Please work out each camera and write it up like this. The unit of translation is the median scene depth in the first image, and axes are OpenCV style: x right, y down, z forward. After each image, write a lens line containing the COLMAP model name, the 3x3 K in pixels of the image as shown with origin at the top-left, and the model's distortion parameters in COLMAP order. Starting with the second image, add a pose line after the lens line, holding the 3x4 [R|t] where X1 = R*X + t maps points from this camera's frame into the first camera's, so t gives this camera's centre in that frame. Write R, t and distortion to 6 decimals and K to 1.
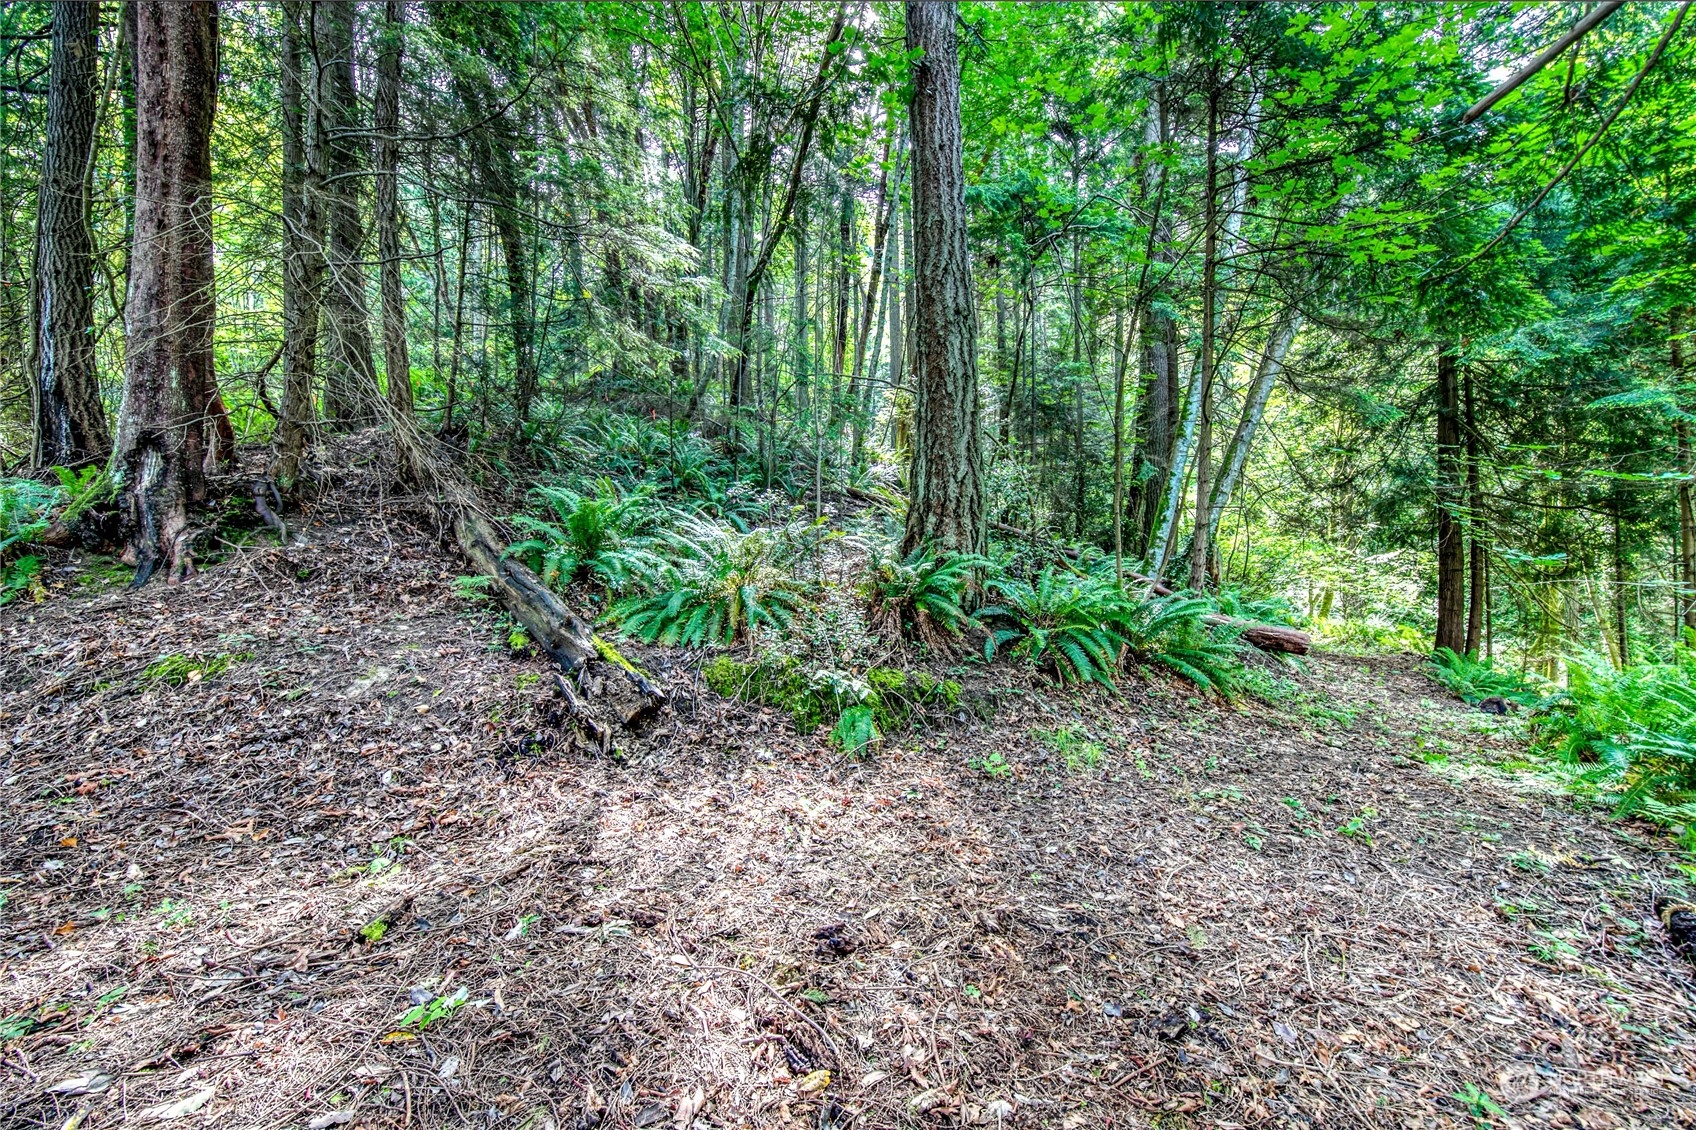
lens RADIAL K [[608.8, 0, 840.7], [0, 608.8, 567.0], [0, 0, 1]] dist [0.001045, 0.000046]
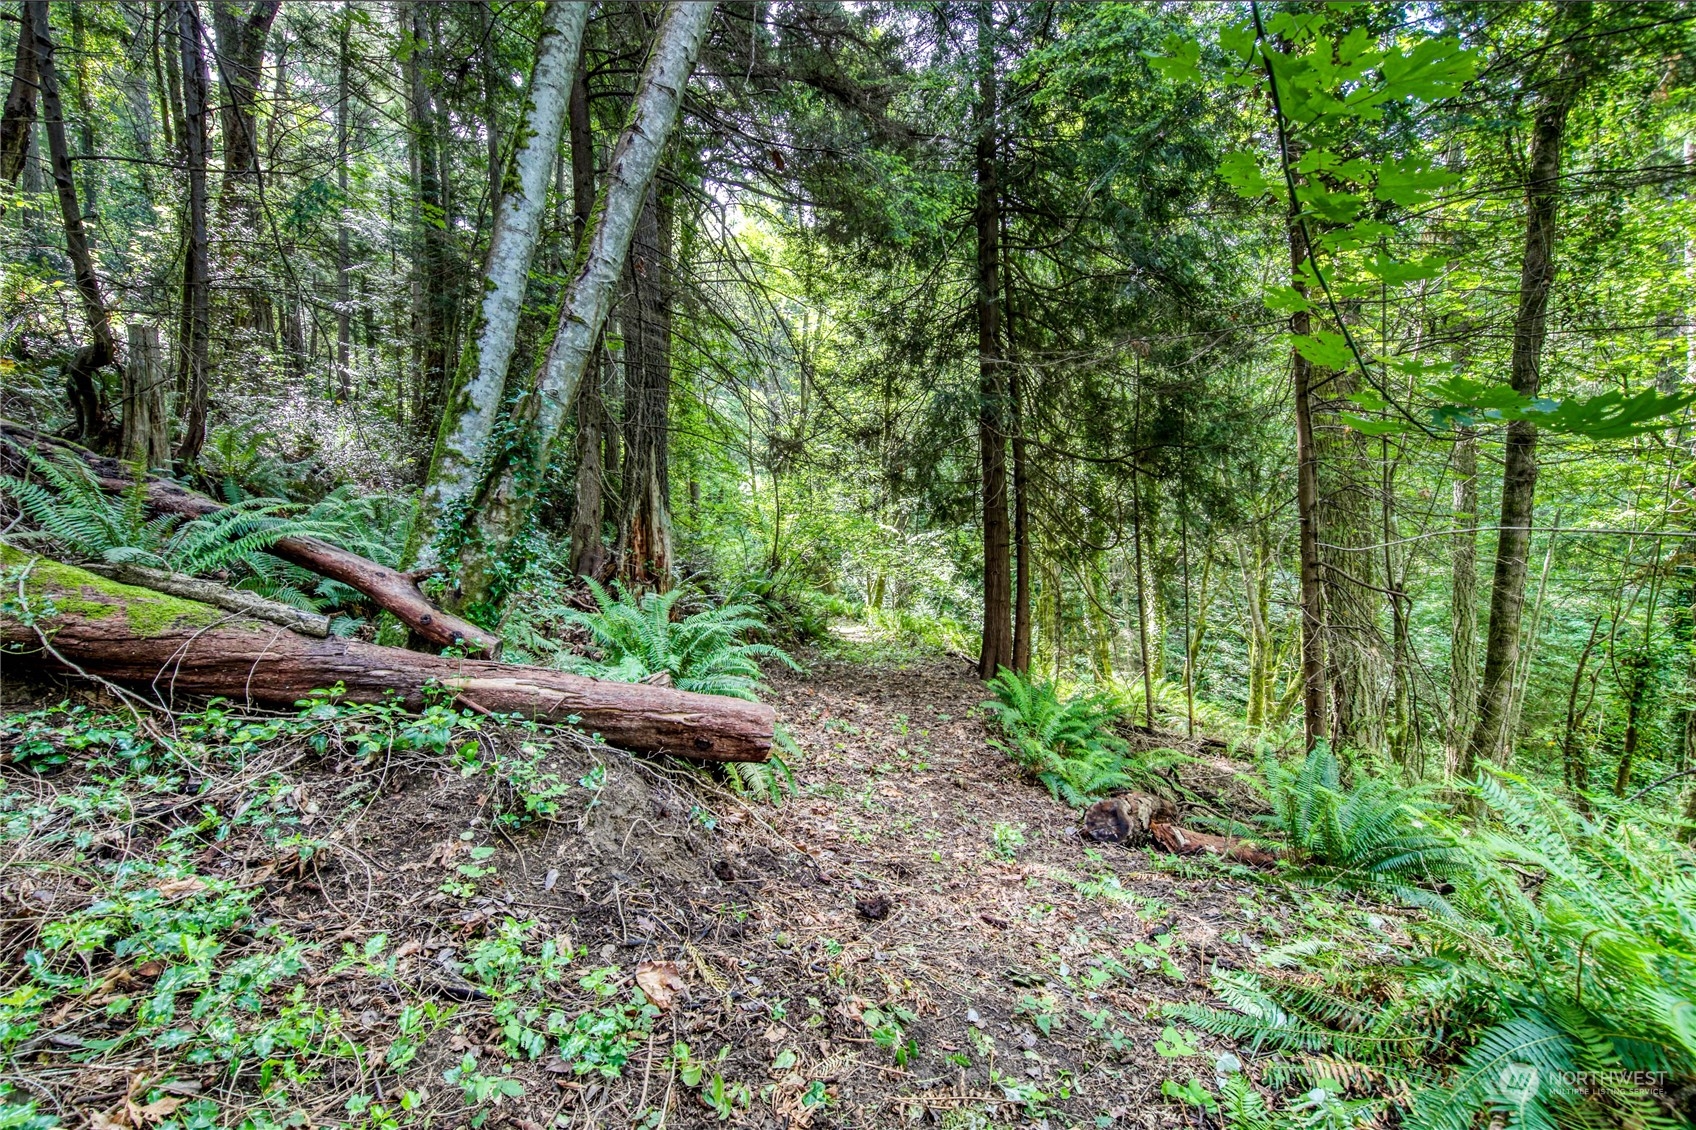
lens RADIAL K [[725.8, 0, 849.6], [0, 725.8, 560.8], [0, 0, 1]] dist [-0.000012, -0.000006]
pose [[0.814175, -0.012995, 0.580474, 0.386680], [0.009822, 0.999915, 0.008607, 0.011442], [-0.580536, -0.001306, 0.814233, 0.426207]]
